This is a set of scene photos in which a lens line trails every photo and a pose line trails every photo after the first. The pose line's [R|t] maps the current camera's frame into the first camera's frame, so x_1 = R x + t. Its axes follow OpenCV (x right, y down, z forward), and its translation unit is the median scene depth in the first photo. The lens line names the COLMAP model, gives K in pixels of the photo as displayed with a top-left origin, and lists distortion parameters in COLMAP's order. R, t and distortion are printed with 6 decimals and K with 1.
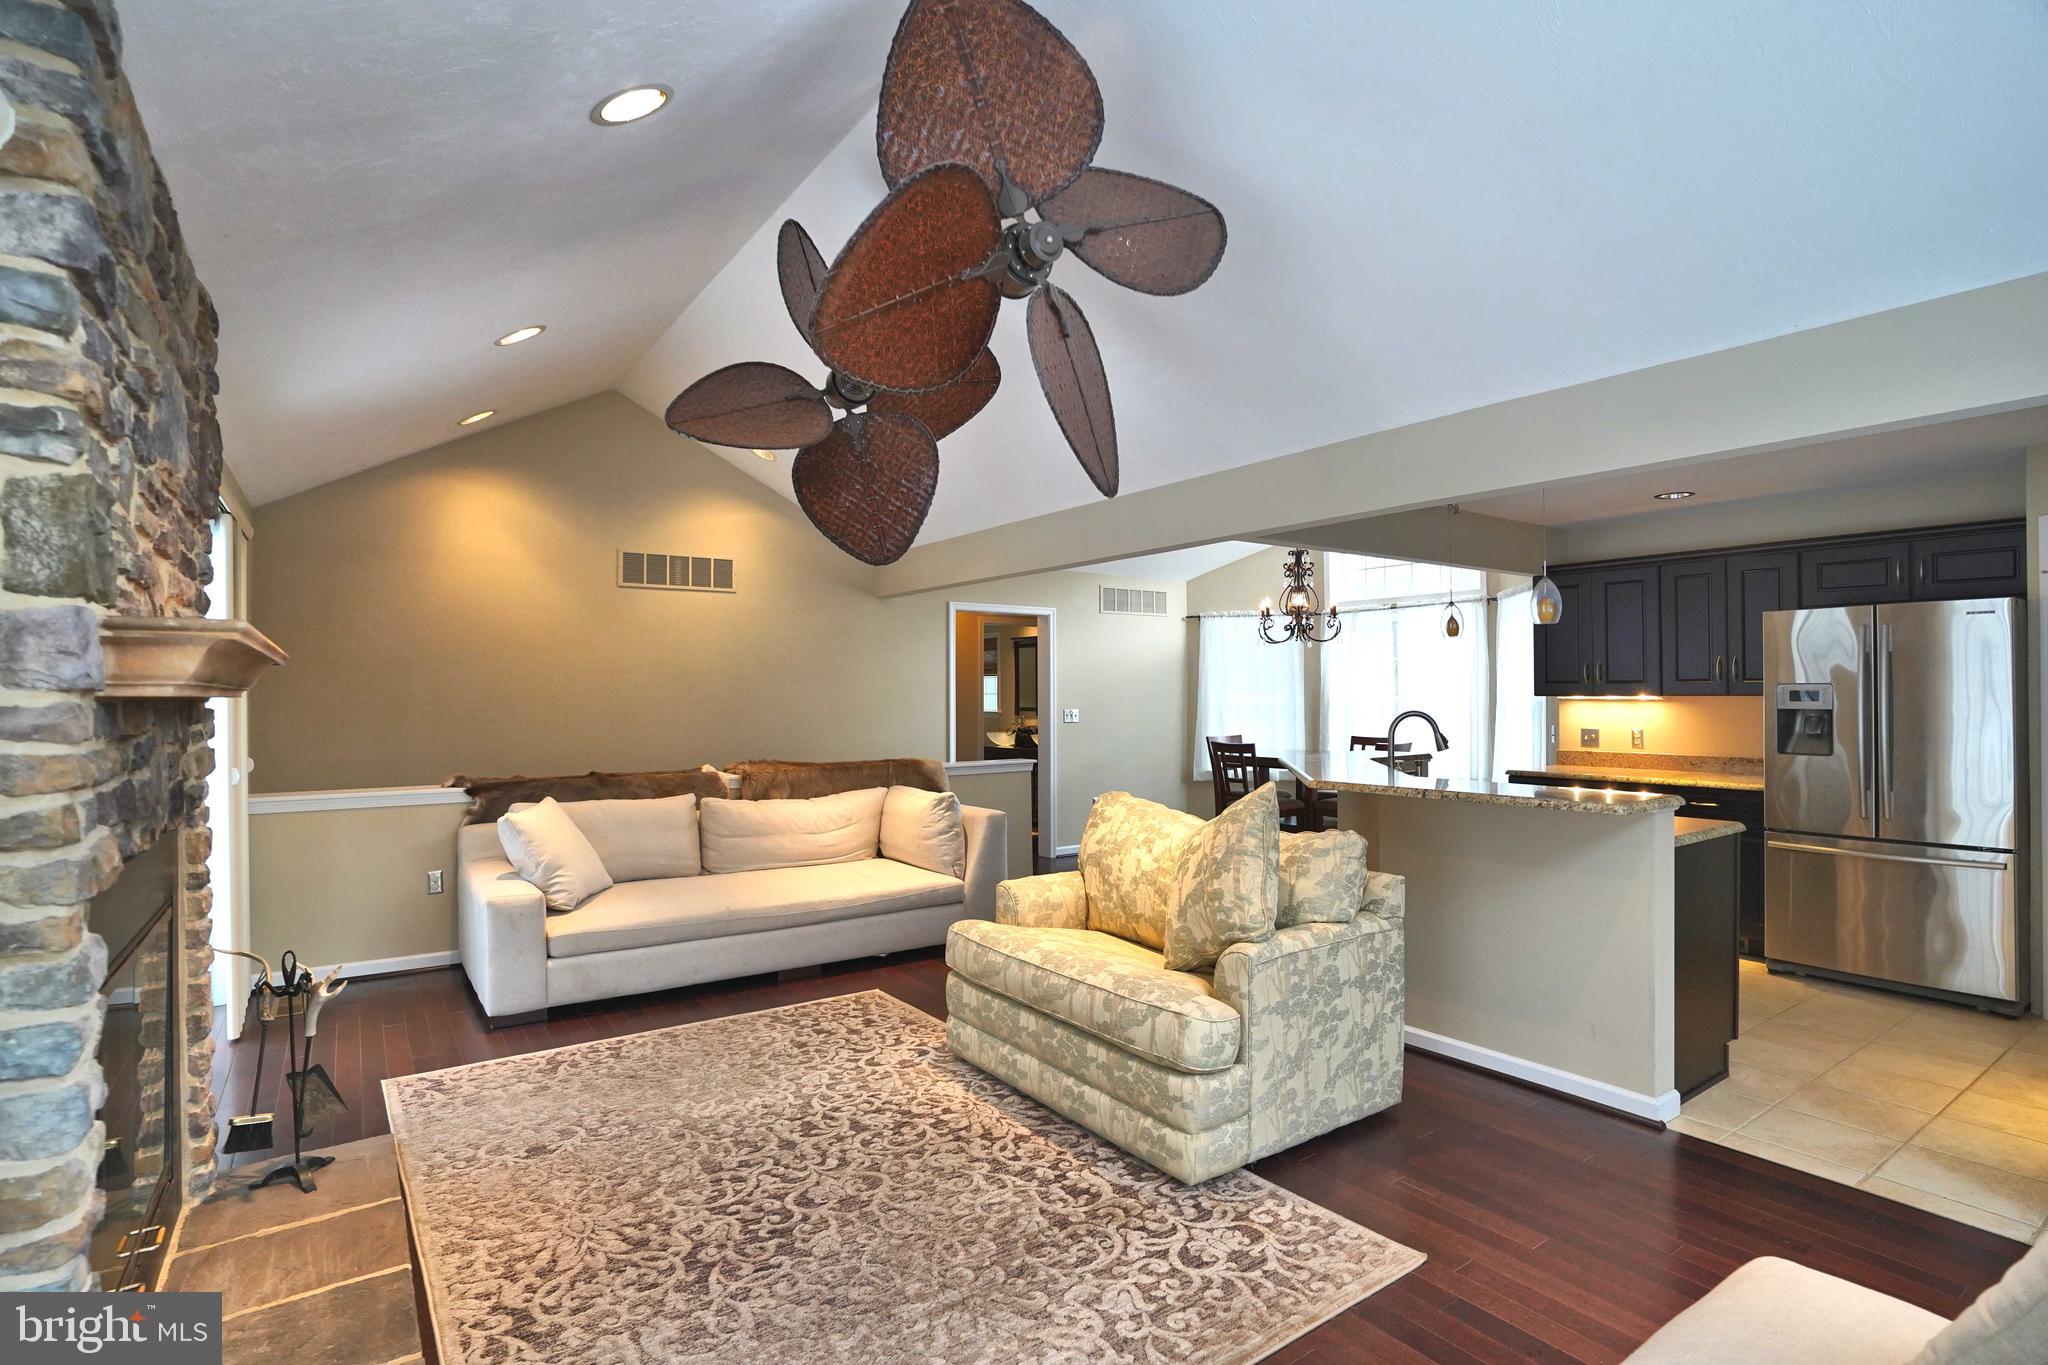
lens RADIAL K [[1007.4, 0, 1020.8], [0, 1007.4, 672.1], [0, 0, 1]] dist [-0.076391, 0.031400]
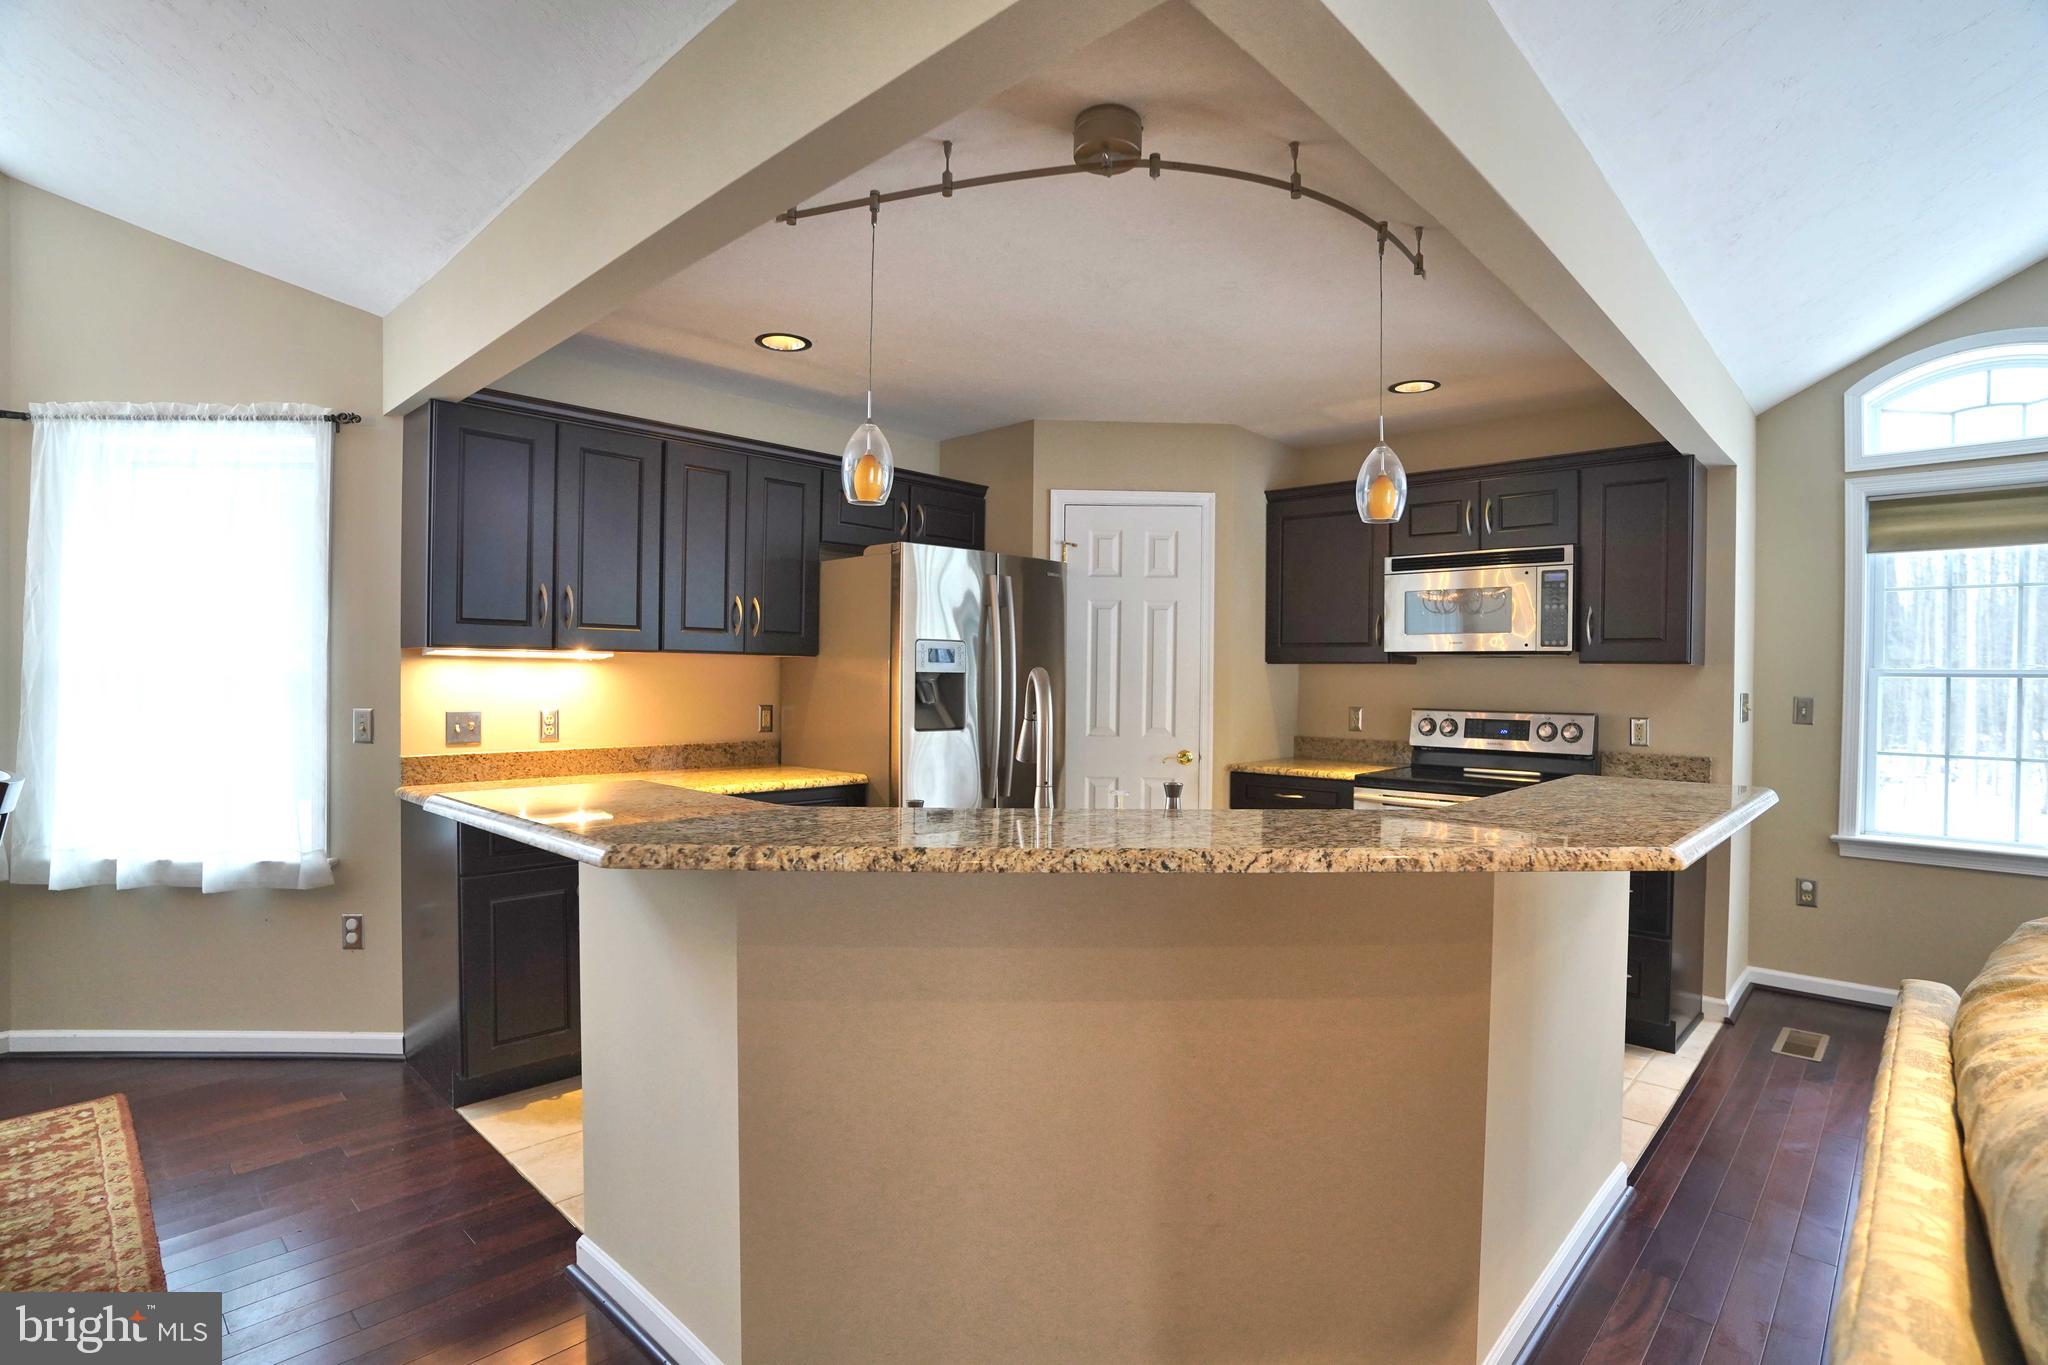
lens RADIAL K [[1007.4, 0, 1022.2], [0, 1007.4, 686.3], [0, 0, 1]] dist [-0.076391, 0.031400]
pose [[-0.204421, -0.008101, 0.978850, -0.014154], [-0.030348, 0.999538, 0.001934, 0.064275], [-0.978413, -0.029311, -0.204572, 1.550516]]
